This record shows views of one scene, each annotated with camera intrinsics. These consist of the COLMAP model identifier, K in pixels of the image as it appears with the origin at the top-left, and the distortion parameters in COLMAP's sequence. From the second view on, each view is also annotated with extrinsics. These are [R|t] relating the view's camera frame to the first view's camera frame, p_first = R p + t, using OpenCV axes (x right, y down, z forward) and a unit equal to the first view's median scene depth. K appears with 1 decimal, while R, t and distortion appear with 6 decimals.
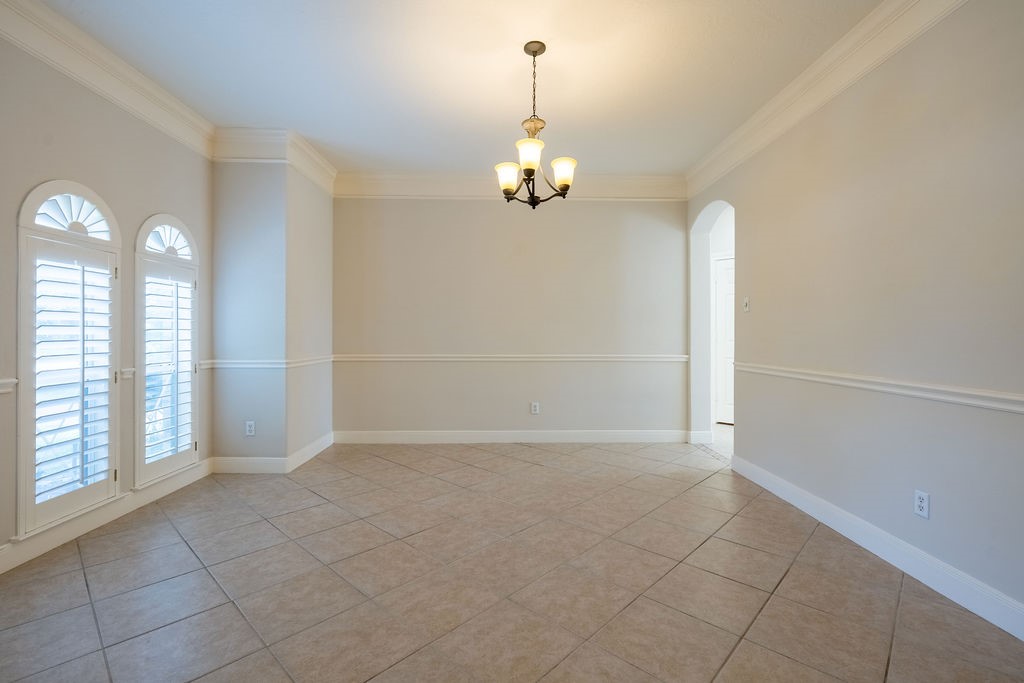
lens RADIAL K [[459.7, 0, 510.8], [0, 459.7, 329.9], [0, 0, 1]] dist [-0.000331, -0.000049]
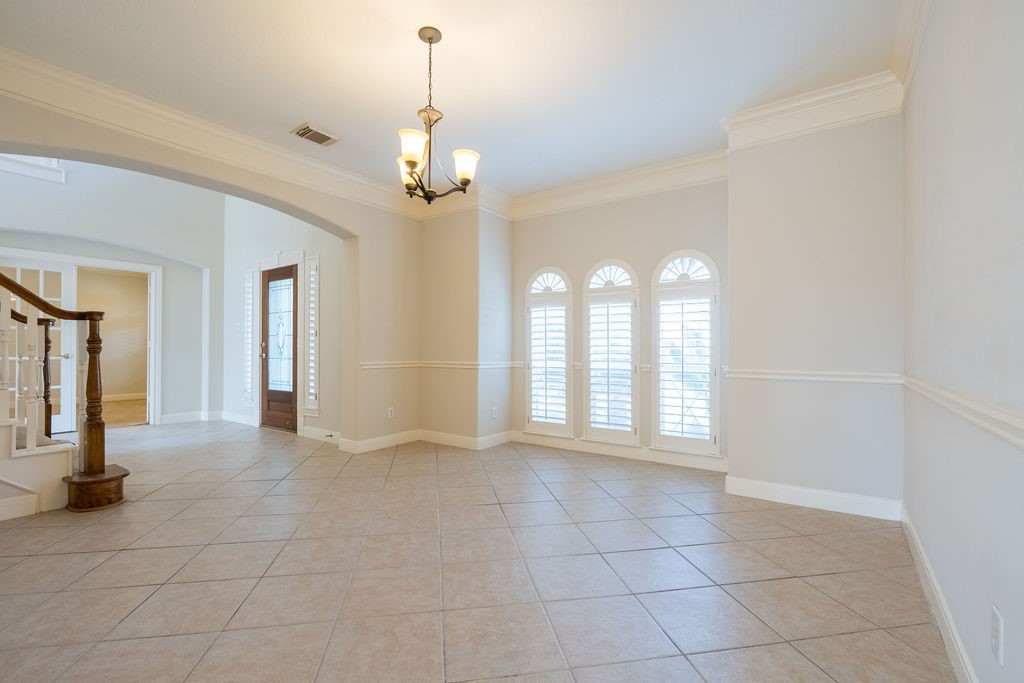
lens RADIAL K [[461.7, 0, 513.5], [0, 461.7, 344.4], [0, 0, 1]] dist [0.000381, 0.000420]
pose [[-0.592235, -0.009718, -0.805707, 0.713032], [-0.000307, 0.999930, -0.011835, 0.038336], [0.805765, -0.006762, -0.592196, 1.698800]]
